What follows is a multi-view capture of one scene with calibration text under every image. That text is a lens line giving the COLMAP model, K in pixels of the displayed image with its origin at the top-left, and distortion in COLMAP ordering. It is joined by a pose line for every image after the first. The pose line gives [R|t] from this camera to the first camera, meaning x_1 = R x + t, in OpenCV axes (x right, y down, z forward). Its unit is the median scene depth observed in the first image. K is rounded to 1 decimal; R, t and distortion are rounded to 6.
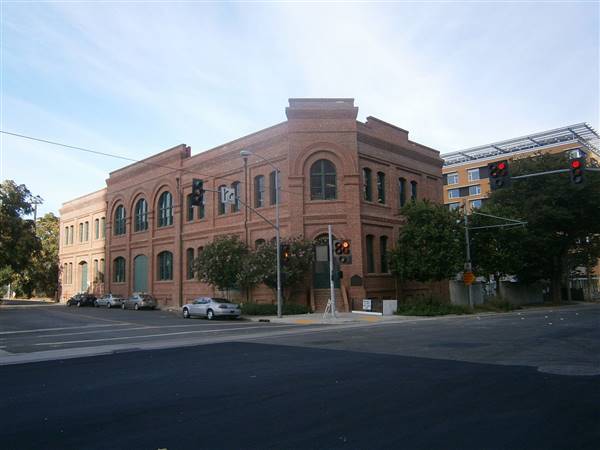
lens RADIAL K [[491.2, 0, 300.0], [0, 491.2, 225.0], [0, 0, 1]] dist [0.005510, 0.000978]
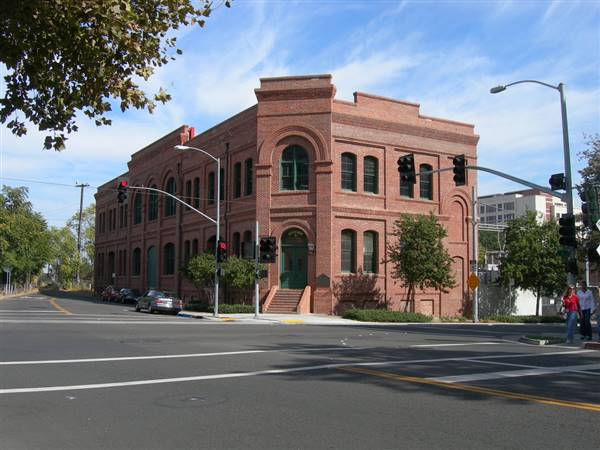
lens RADIAL K [[686.2, 0, 300.0], [0, 686.2, 225.0], [0, 0, 1]] dist [-0.011193, -0.004287]
pose [[0.962368, 0.006760, -0.271665, 0.367585], [0.002782, 0.999393, 0.034726, -0.028616], [0.271735, -0.034175, 0.961765, -0.194937]]
